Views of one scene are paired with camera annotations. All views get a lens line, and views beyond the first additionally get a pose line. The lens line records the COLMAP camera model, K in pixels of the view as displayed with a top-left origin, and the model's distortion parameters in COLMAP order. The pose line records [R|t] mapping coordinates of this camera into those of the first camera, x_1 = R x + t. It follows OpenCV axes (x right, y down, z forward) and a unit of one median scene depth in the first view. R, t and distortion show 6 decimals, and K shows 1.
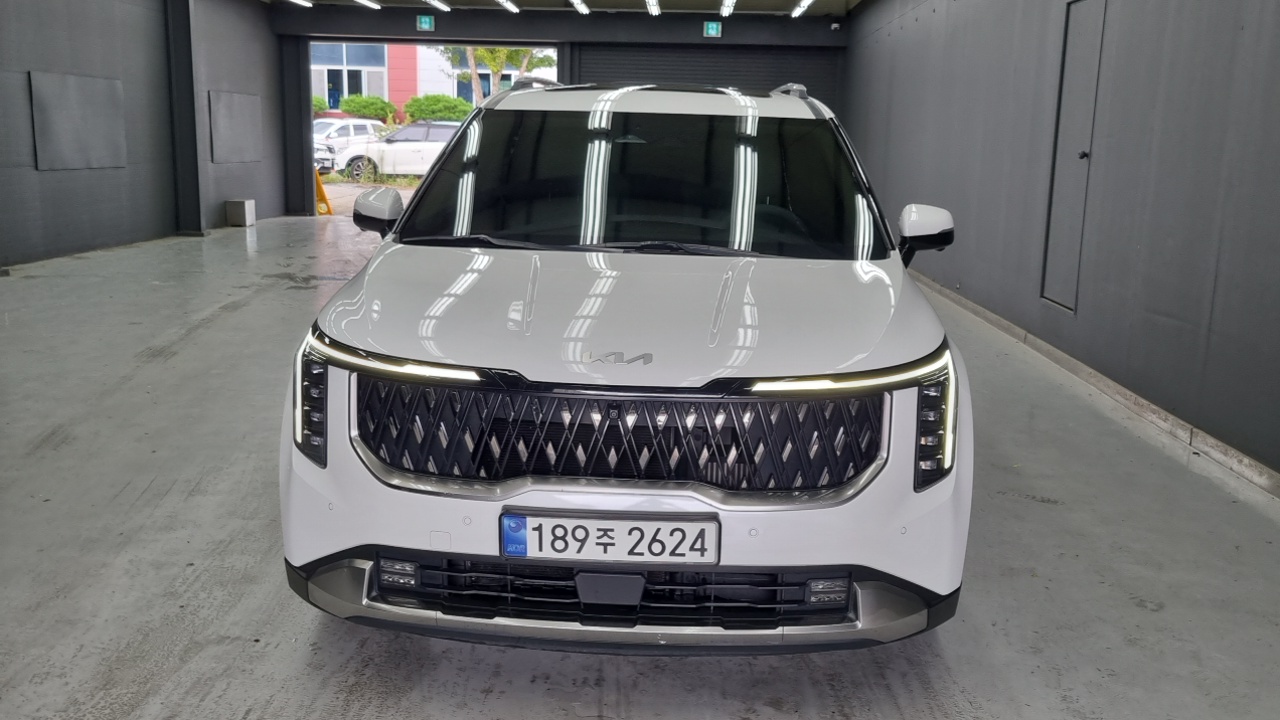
lens RADIAL K [[989.8, 0, 639.7], [0, 989.8, 392.0], [0, 0, 1]] dist [0.030012, -0.004960]
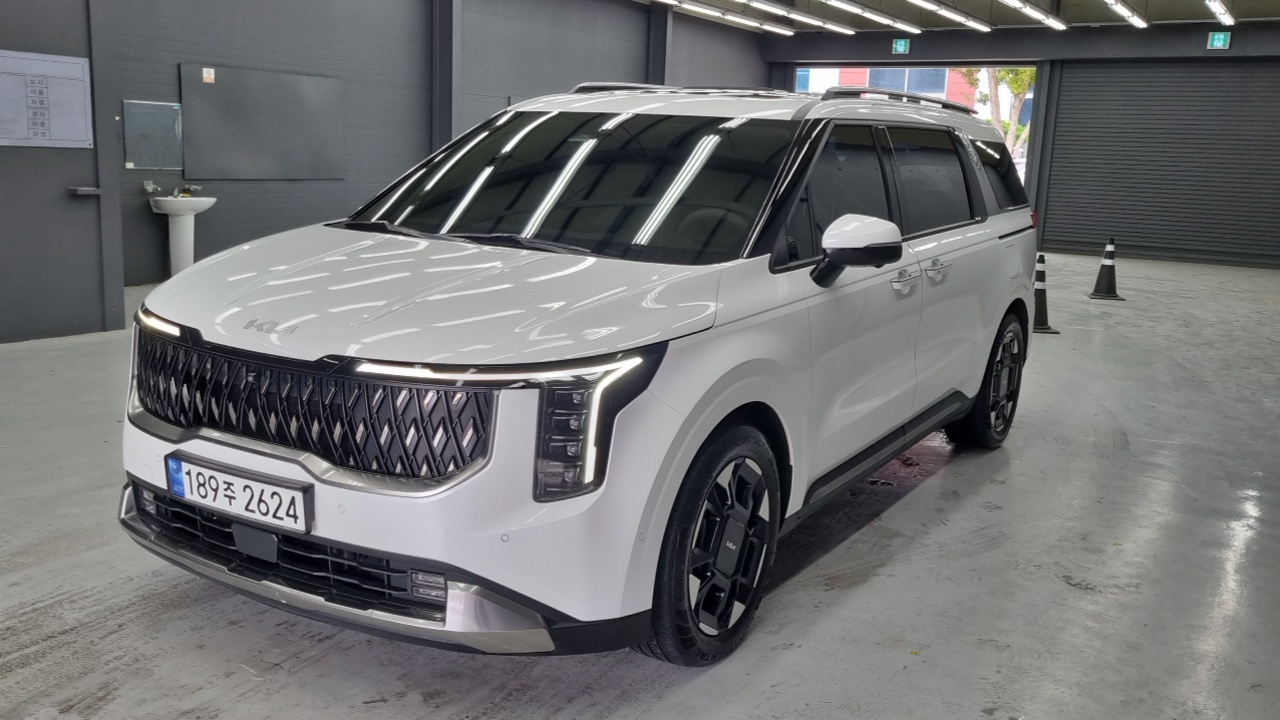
lens RADIAL K [[974.0, 0, 643.8], [0, 974.0, 384.6], [0, 0, 1]] dist [0.037154, -0.010264]
pose [[0.903921, 0.114713, -0.412028, 0.792678], [-0.124200, 0.992250, 0.003780, -0.027078], [0.409268, 0.047757, 0.911163, 0.207233]]
